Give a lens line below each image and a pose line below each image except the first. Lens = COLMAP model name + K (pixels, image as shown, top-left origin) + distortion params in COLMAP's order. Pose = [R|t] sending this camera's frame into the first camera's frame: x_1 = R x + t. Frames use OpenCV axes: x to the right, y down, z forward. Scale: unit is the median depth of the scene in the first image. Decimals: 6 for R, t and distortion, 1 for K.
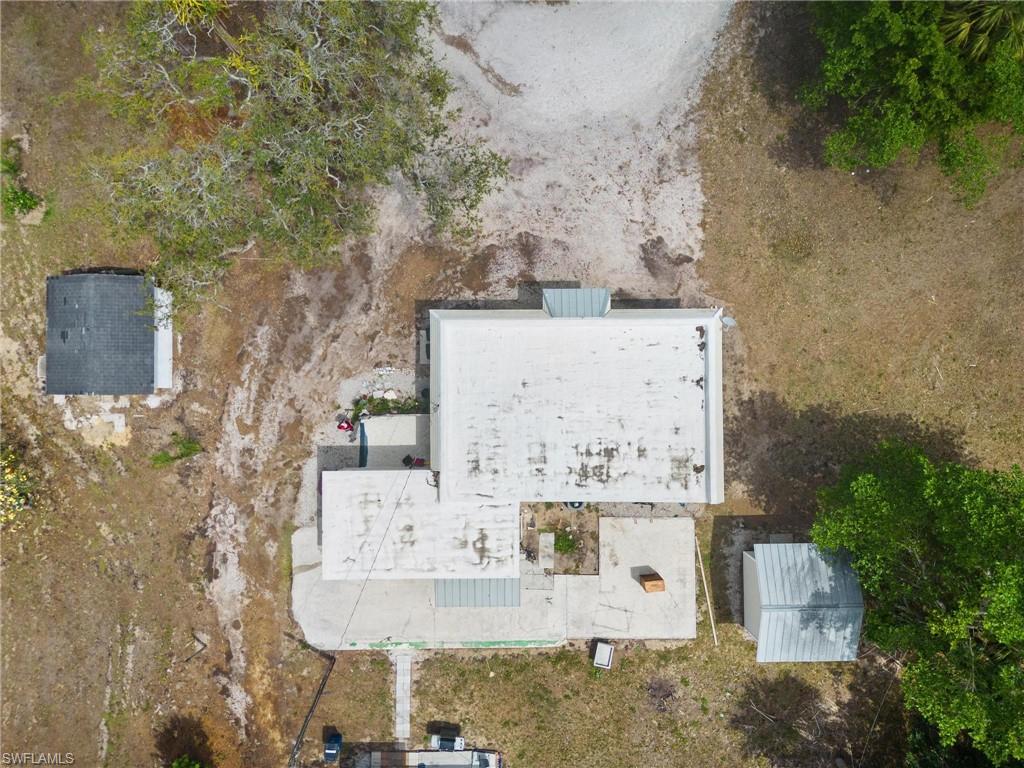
lens RADIAL K [[722.6, 0, 509.0], [0, 722.6, 383.5], [0, 0, 1]] dist [0.068823, -0.060715]
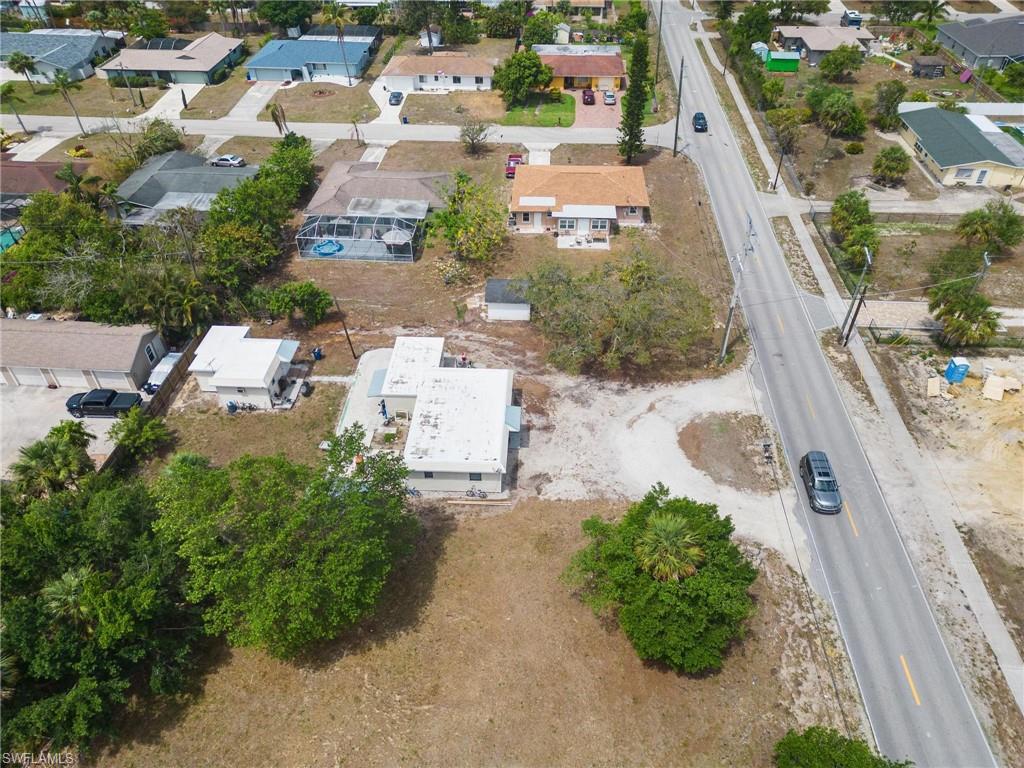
lens RADIAL K [[710.3, 0, 509.2], [0, 710.3, 392.4], [0, 0, 1]] dist [0.076152, -0.069218]
pose [[-0.056124, 0.657015, -0.751786, 1.367908], [-0.998346, -0.027525, 0.050475, -0.178949], [0.012470, 0.753375, 0.657473, -0.292894]]
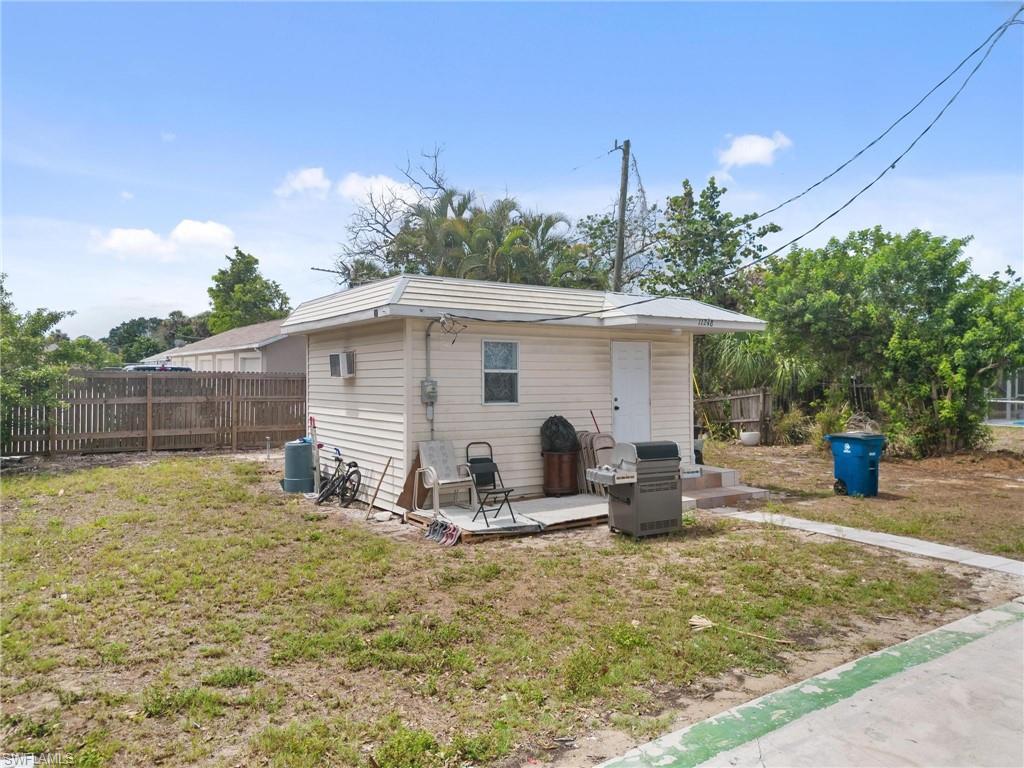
lens RADIAL K [[722.6, 0, 509.0], [0, 722.6, 383.5], [0, 0, 1]] dist [0.068823, -0.060715]
pose [[-0.831245, 0.003806, -0.555893, 0.117672], [-0.555882, 0.003530, 0.831254, 0.274268], [0.005126, 0.999987, -0.000819, 0.943341]]
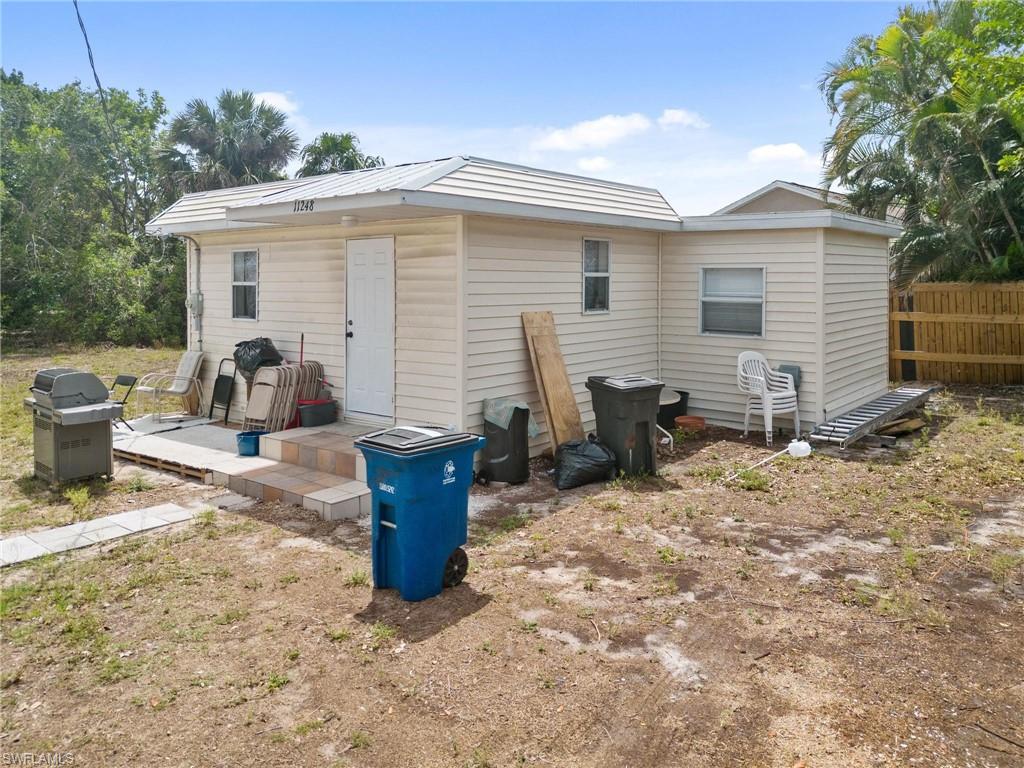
lens RADIAL K [[752.5, 0, 533.0], [0, 752.5, 311.3], [0, 0, 1]] dist [0.070021, -0.066250]
pose [[-0.790760, -0.020914, 0.611770, -0.352357], [0.612122, -0.031030, 0.790154, 0.374440], [0.002458, 0.999300, 0.037339, 0.937348]]
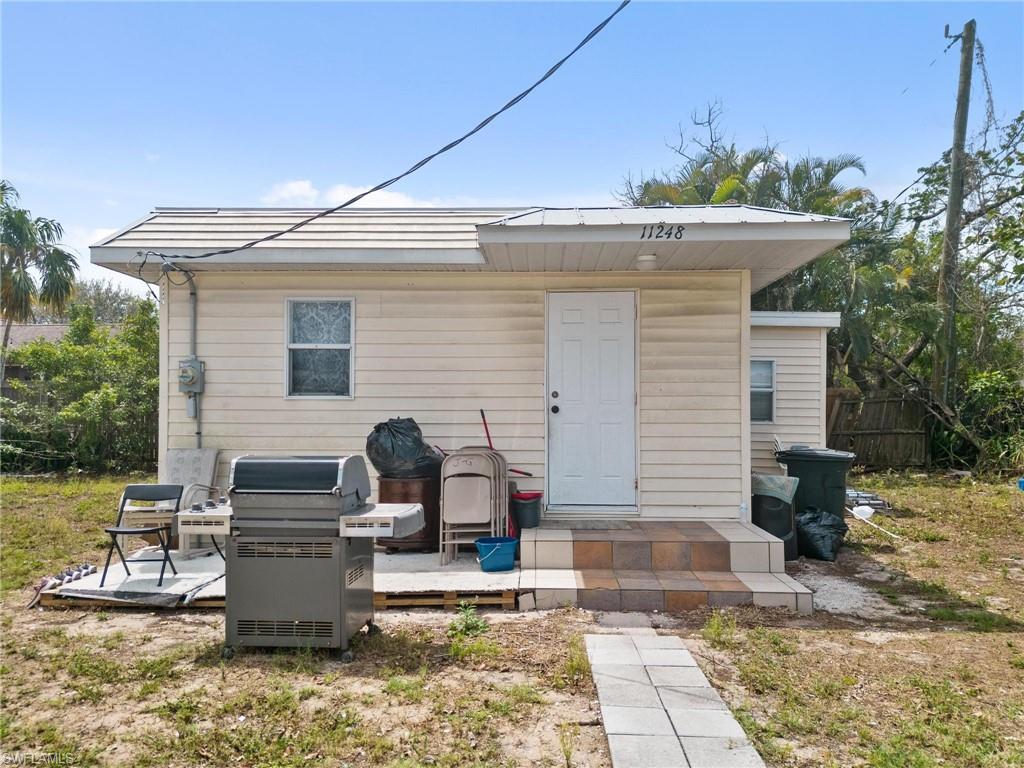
lens RADIAL K [[725.8, 0, 514.5], [0, 725.8, 414.1], [0, 0, 1]] dist [0.068520, -0.075633]
pose [[-0.999656, -0.001705, 0.026165, -0.126118], [0.026151, 0.007442, 0.999630, 0.339106], [-0.001899, 0.999971, -0.007395, 0.958681]]
